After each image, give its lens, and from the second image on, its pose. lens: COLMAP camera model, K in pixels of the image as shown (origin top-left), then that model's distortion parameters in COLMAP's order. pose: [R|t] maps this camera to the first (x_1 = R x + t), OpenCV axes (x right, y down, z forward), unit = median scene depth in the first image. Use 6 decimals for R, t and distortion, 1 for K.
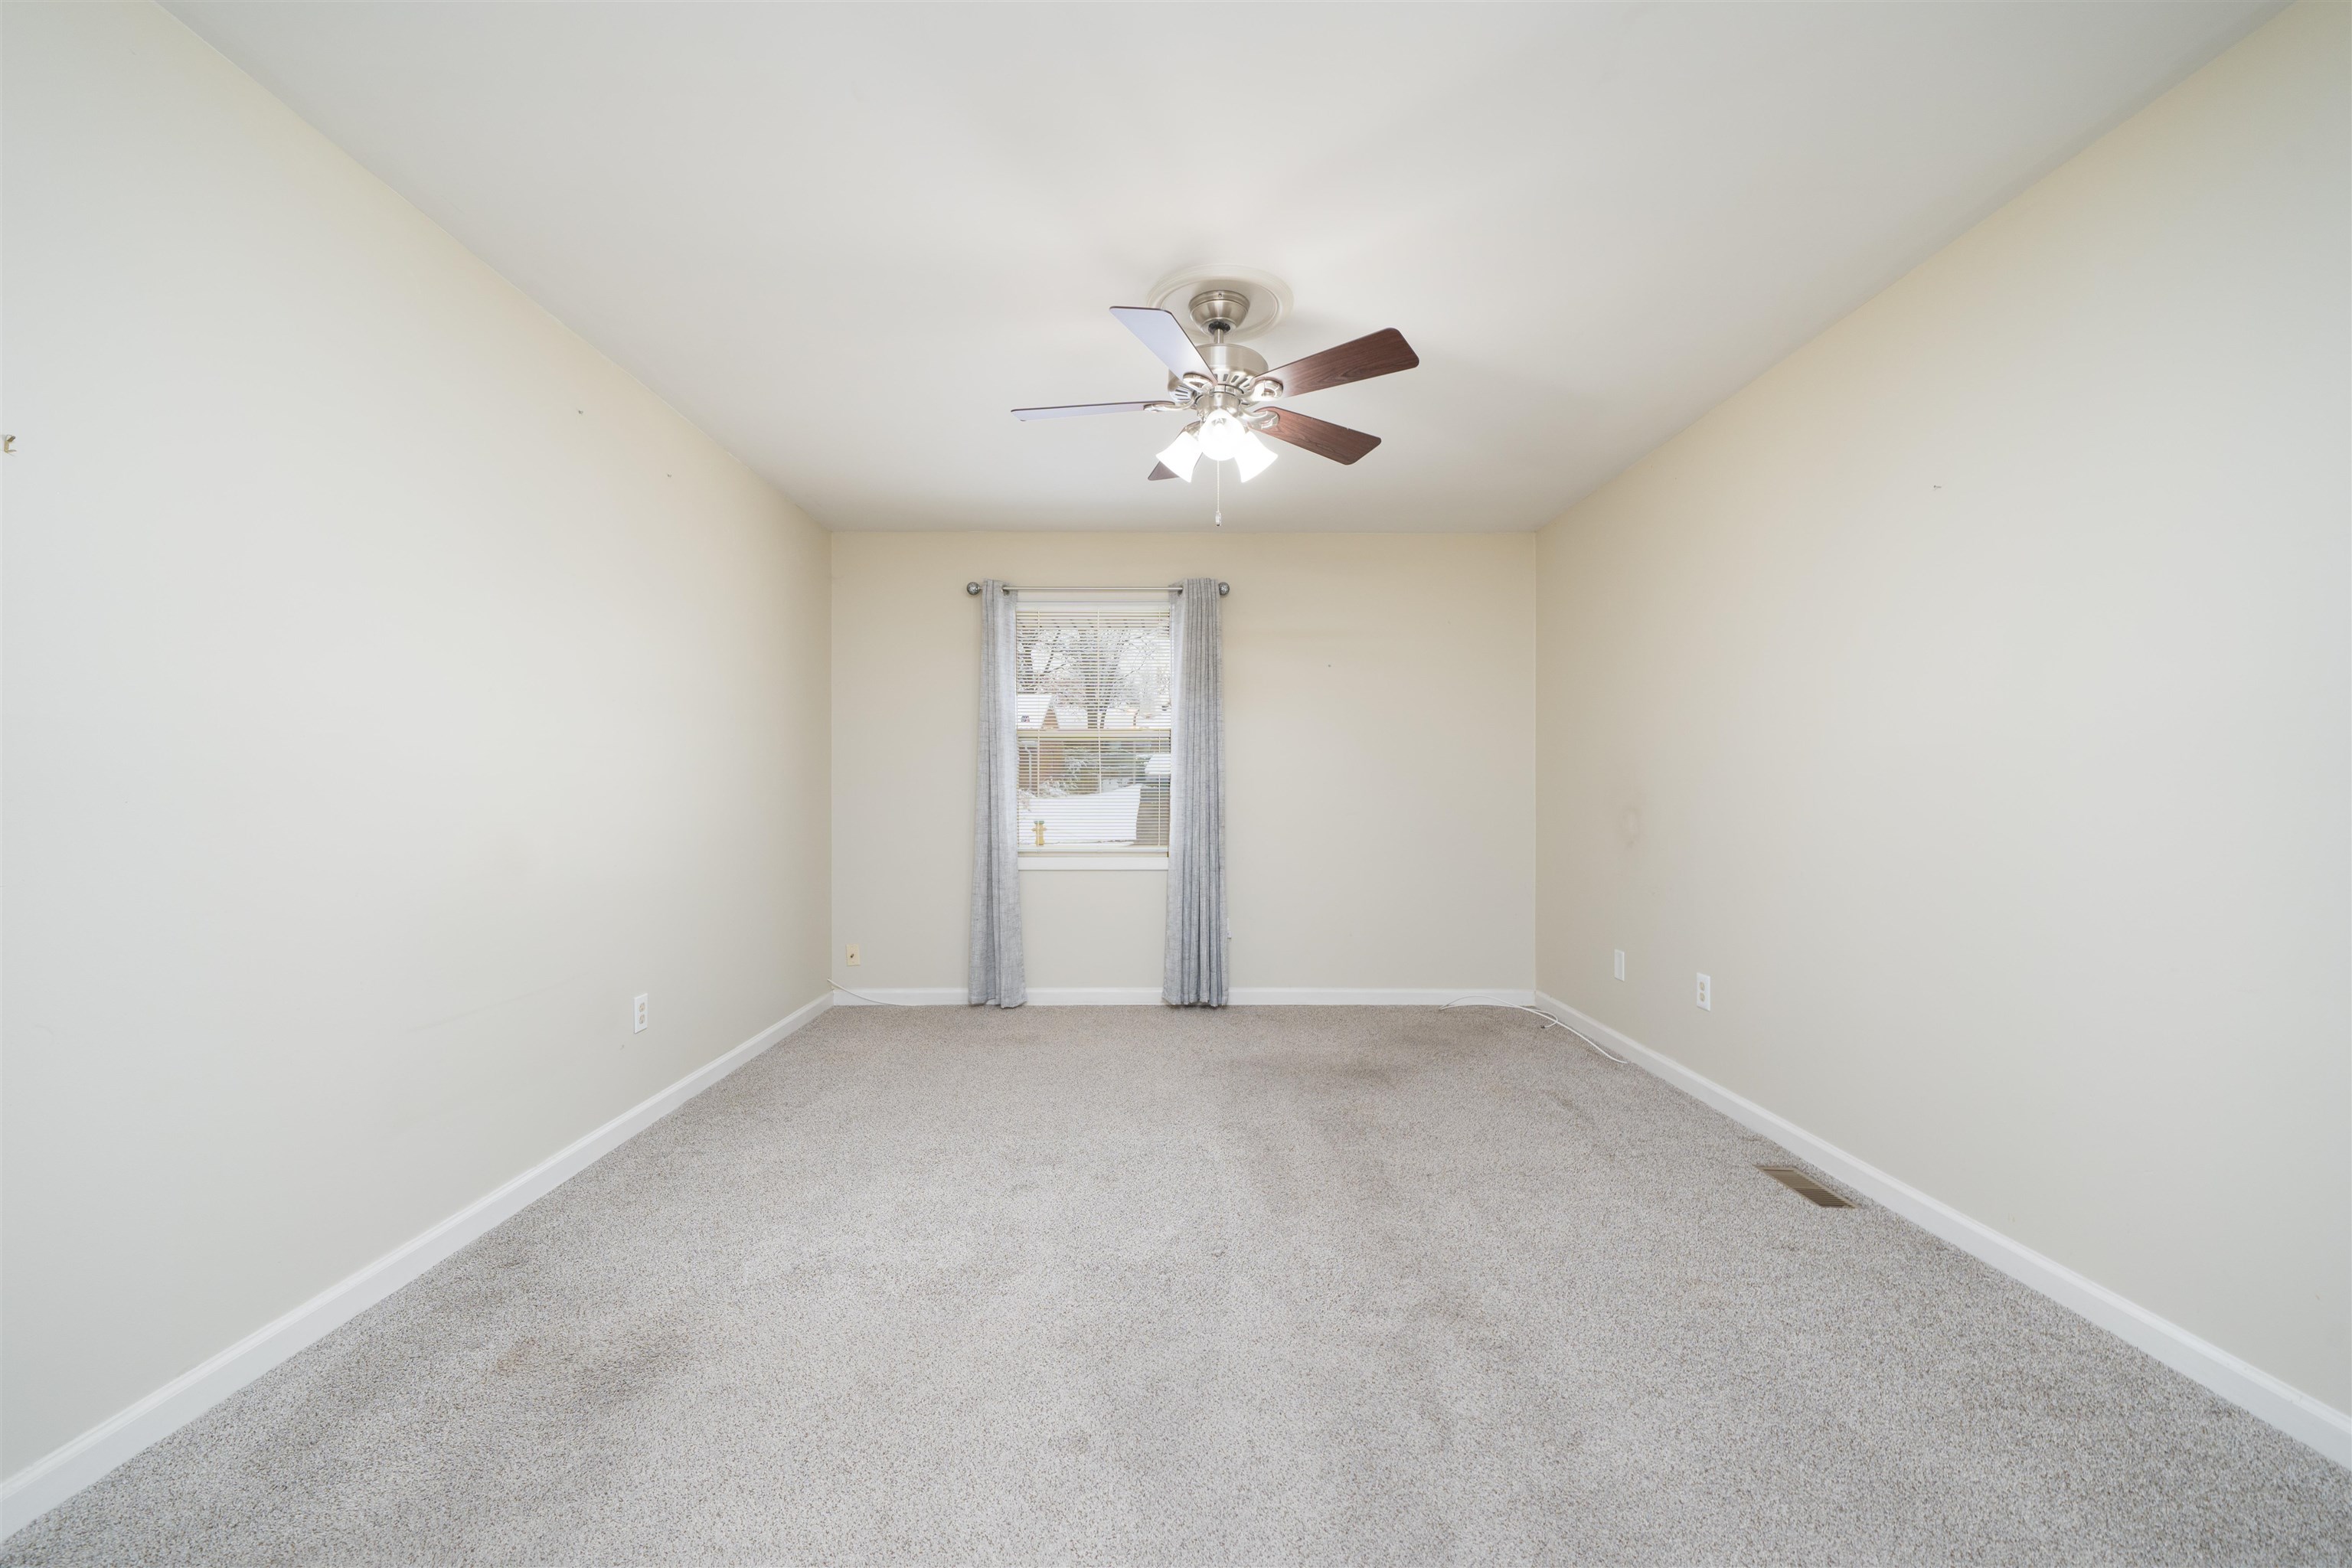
lens RADIAL K [[930.0, 0, 1161.8], [0, 930.0, 782.6], [0, 0, 1]] dist [-0.001200, 0.000491]
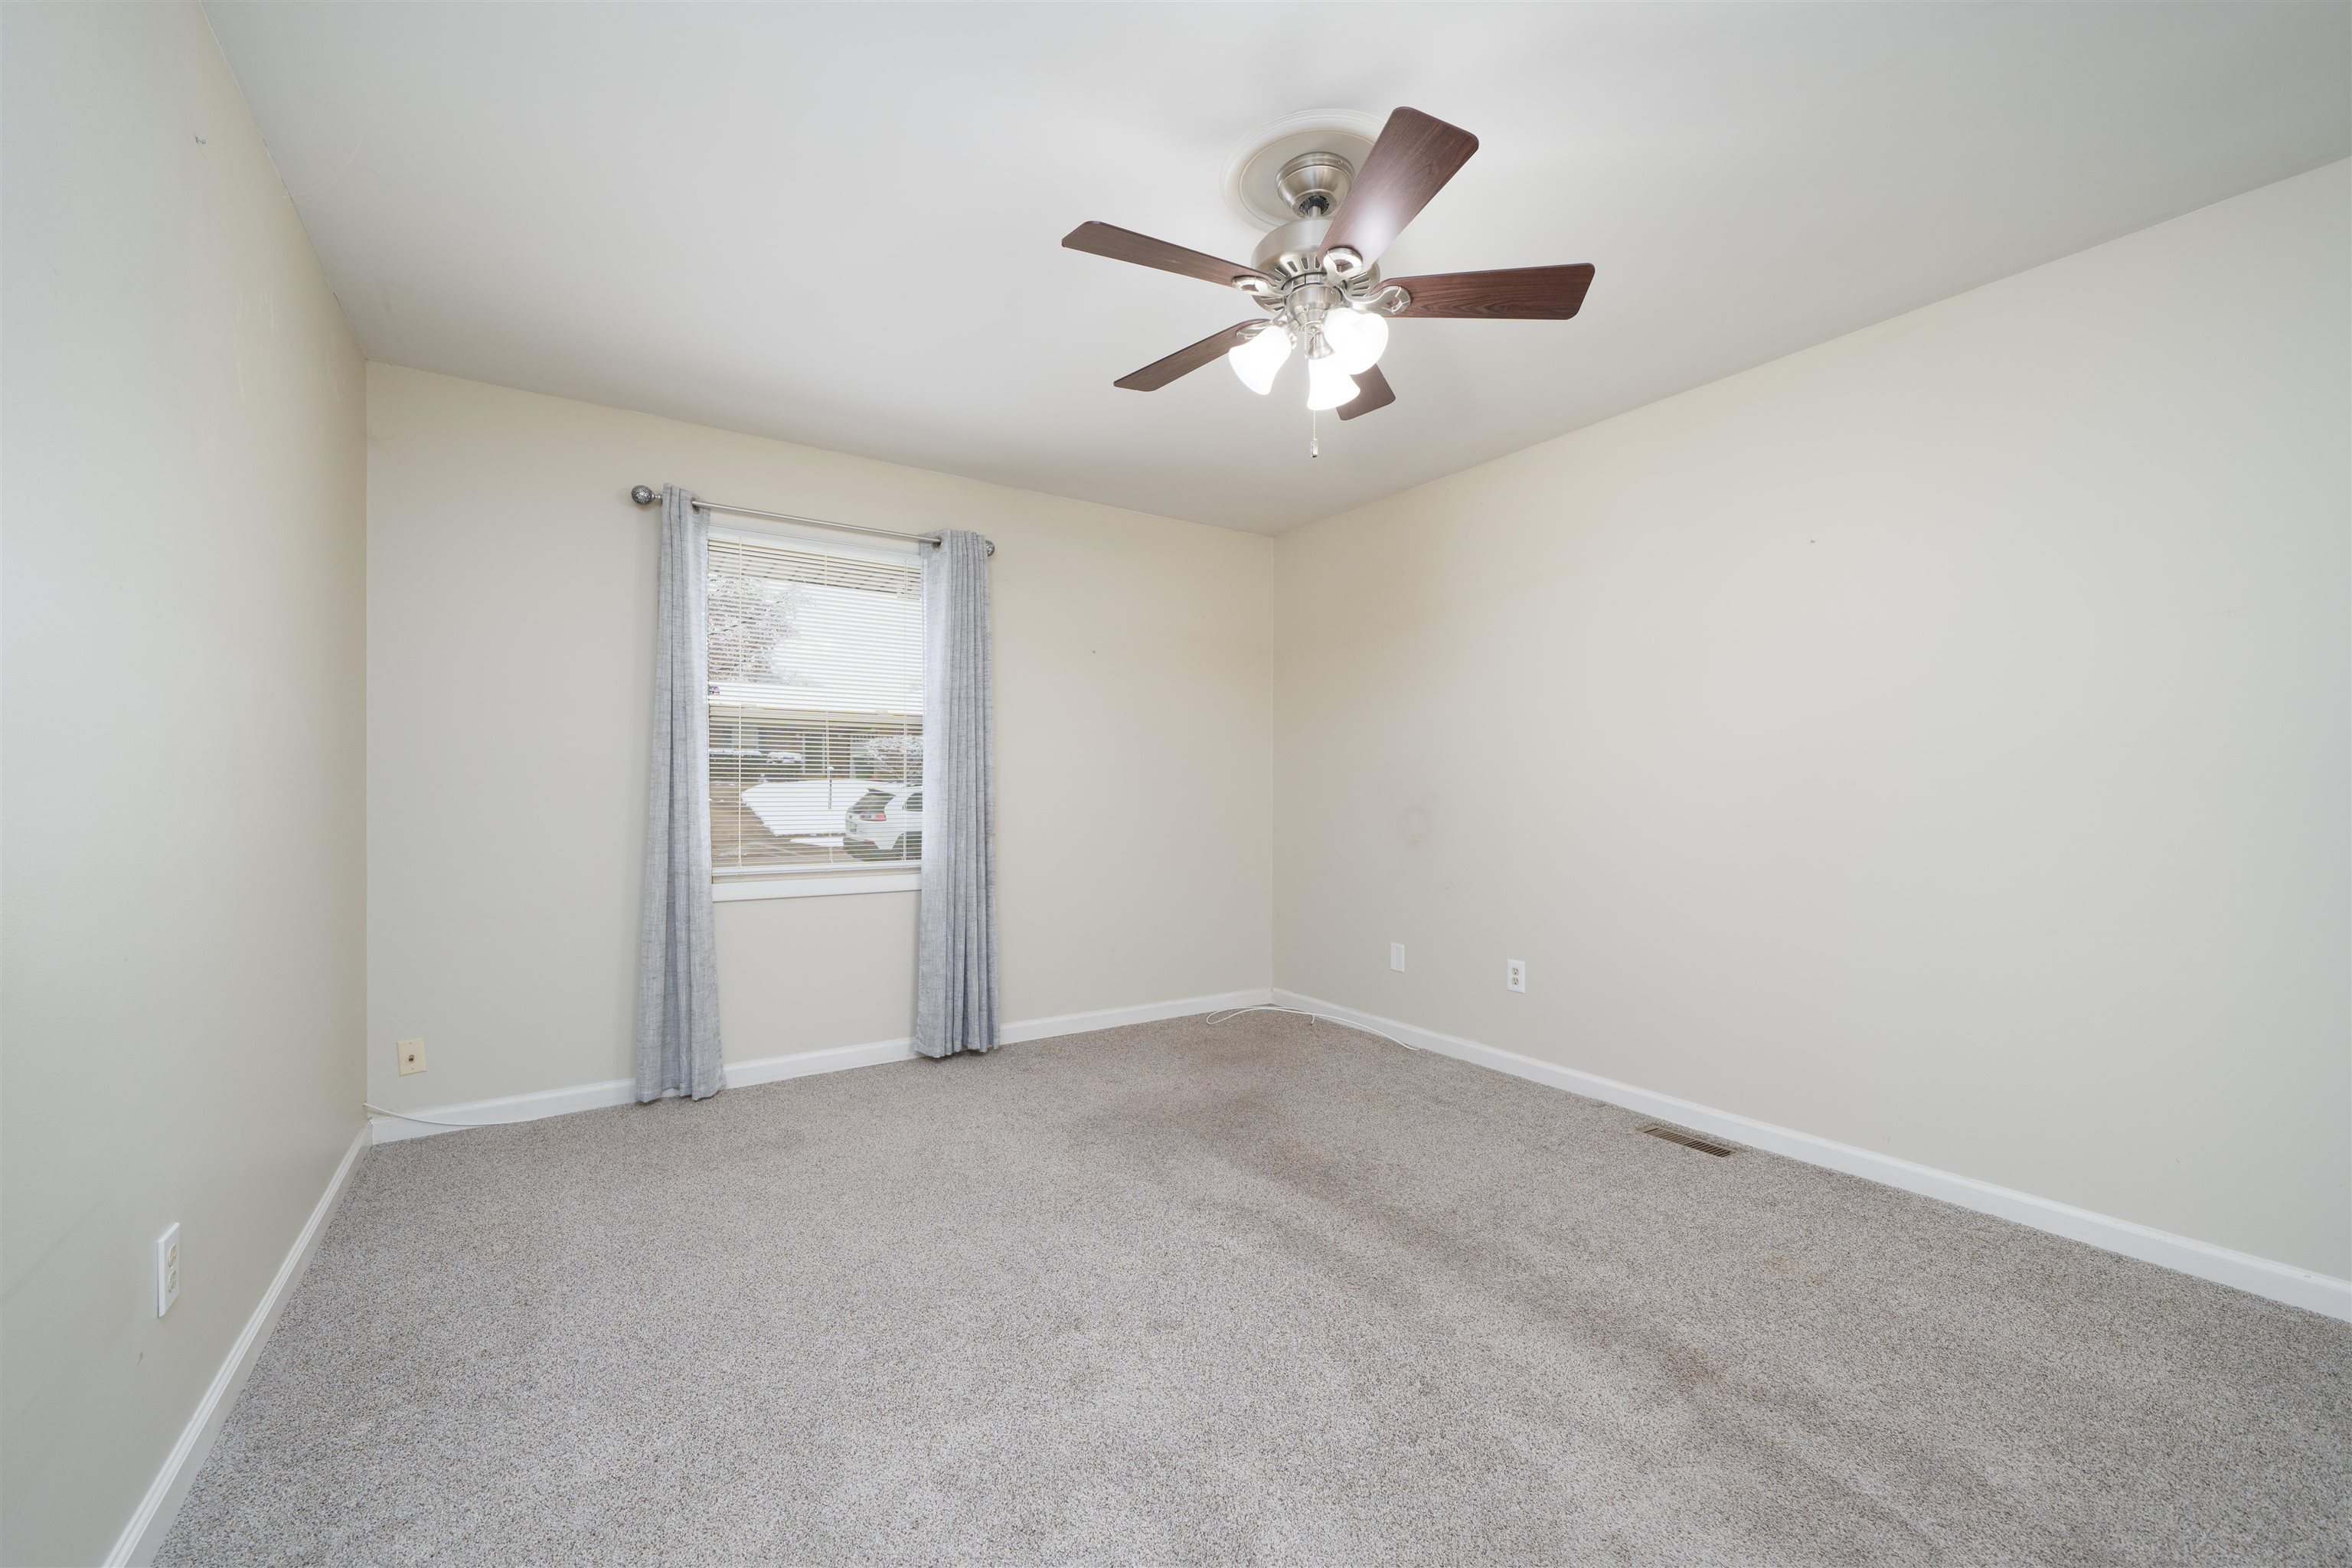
lens RADIAL K [[930.0, 0, 1186.7], [0, 930.0, 789.4], [0, 0, 1]] dist [-0.001200, 0.000491]
pose [[0.840027, 0.002968, 0.542537, -0.239358], [-0.006746, 0.999965, 0.004975, 0.001876], [-0.542503, -0.007839, 0.840017, 0.208349]]
